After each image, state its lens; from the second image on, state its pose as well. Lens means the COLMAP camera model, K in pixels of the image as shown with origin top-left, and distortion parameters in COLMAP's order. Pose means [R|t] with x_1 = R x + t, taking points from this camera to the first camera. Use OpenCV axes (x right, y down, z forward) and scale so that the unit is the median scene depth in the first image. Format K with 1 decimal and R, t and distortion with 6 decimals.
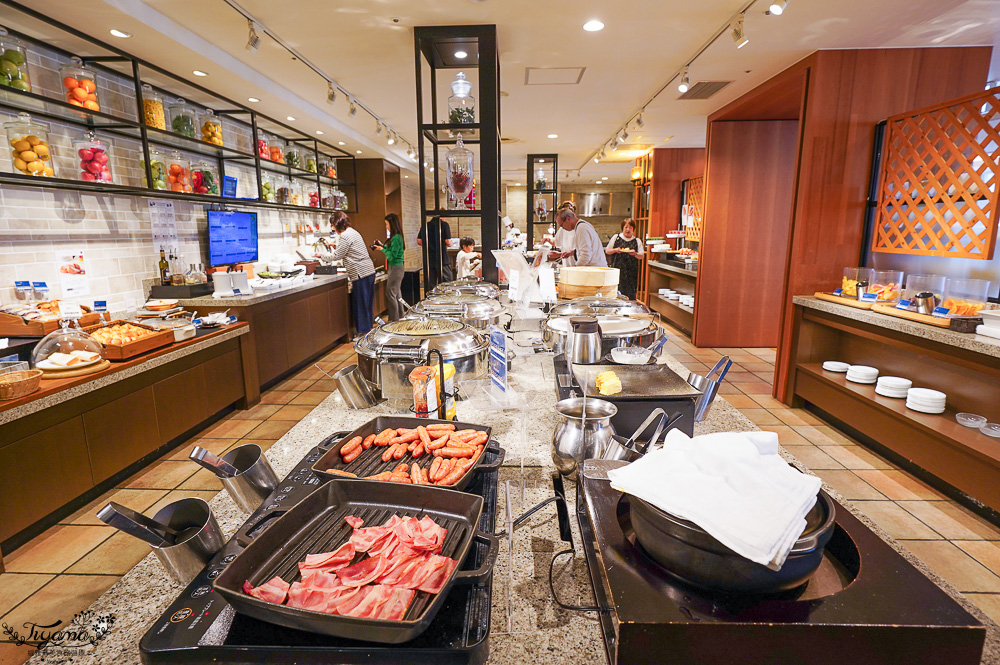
lens RADIAL K [[508.6, 0, 499.5], [0, 508.6, 323.9], [0, 0, 1]] dist [-0.002766, 0.000623]
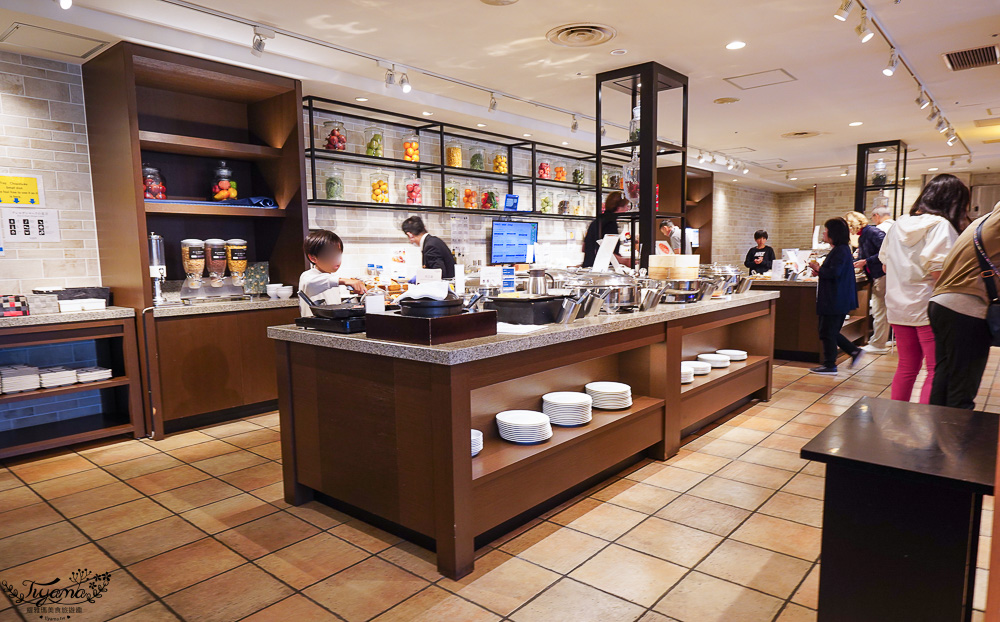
lens RADIAL K [[627.3, 0, 498.7], [0, 627.3, 317.2], [0, 0, 1]] dist [-0.005064, 0.002916]
pose [[0.784771, 0.060474, -0.616828, 0.506947], [-0.104262, 0.993927, -0.035204, 0.088022], [0.610953, 0.091939, 0.786310, -0.271598]]
